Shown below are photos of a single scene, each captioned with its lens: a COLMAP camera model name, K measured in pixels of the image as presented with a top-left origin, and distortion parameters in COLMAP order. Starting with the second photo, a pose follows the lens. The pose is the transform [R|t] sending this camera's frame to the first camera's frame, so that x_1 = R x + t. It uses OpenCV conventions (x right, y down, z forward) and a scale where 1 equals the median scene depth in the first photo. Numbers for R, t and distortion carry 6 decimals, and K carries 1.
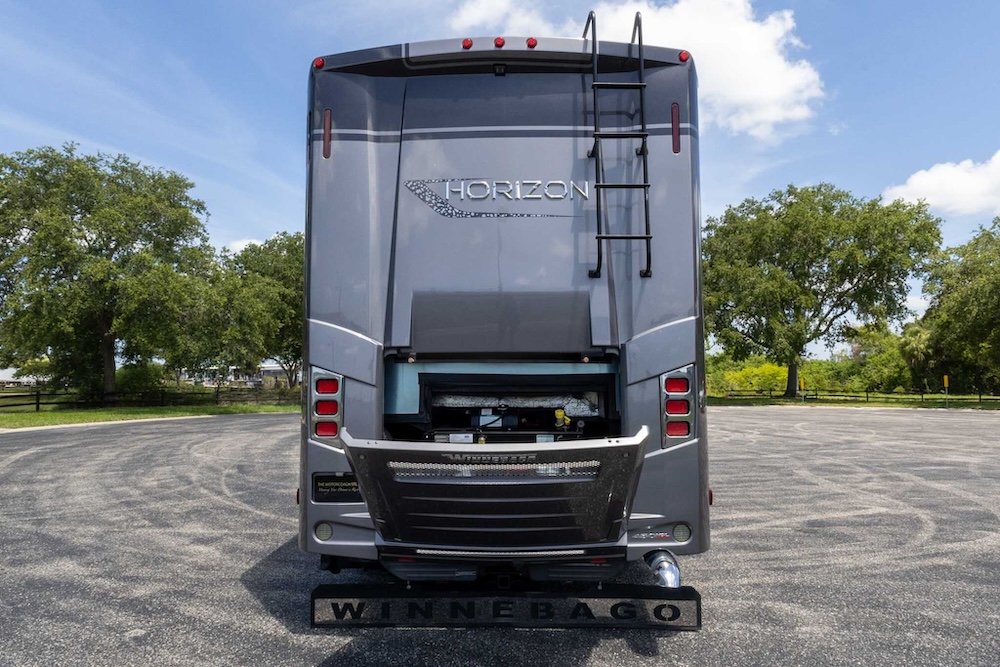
lens RADIAL K [[601.5, 0, 500.0], [0, 601.5, 333.5], [0, 0, 1]] dist [0.000826, 0.000019]
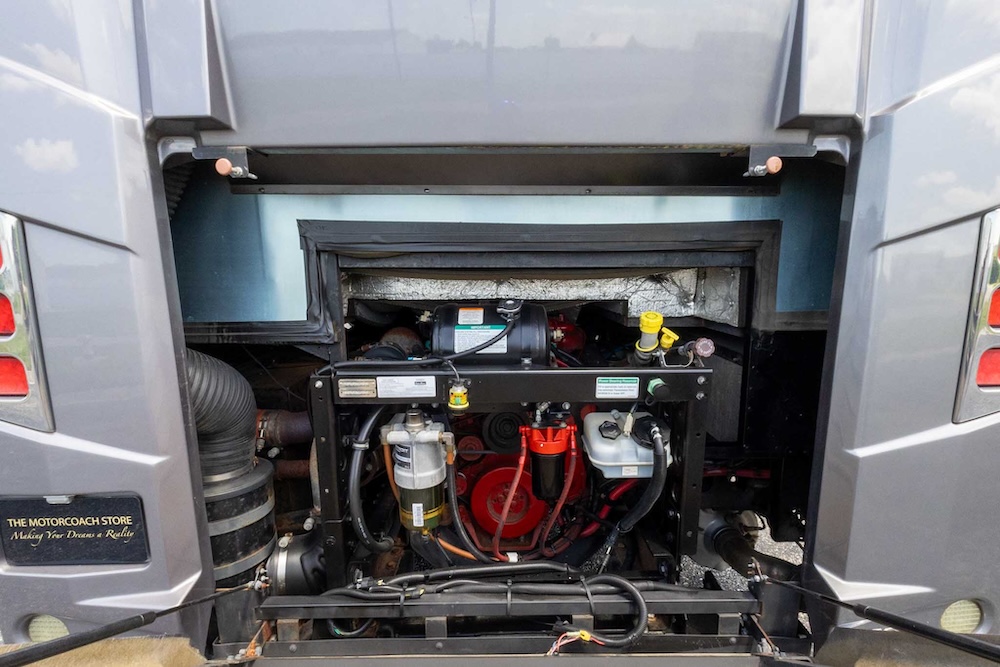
lens RADIAL K [[454.7, 0, 500.0], [0, 454.7, 333.5], [0, 0, 1]] dist [0.001536, 0.000139]
pose [[0.999676, -0.008568, 0.023964, -0.009362], [0.002888, 0.973735, 0.227664, 0.070851], [-0.025285, -0.227521, 0.973445, 0.690612]]
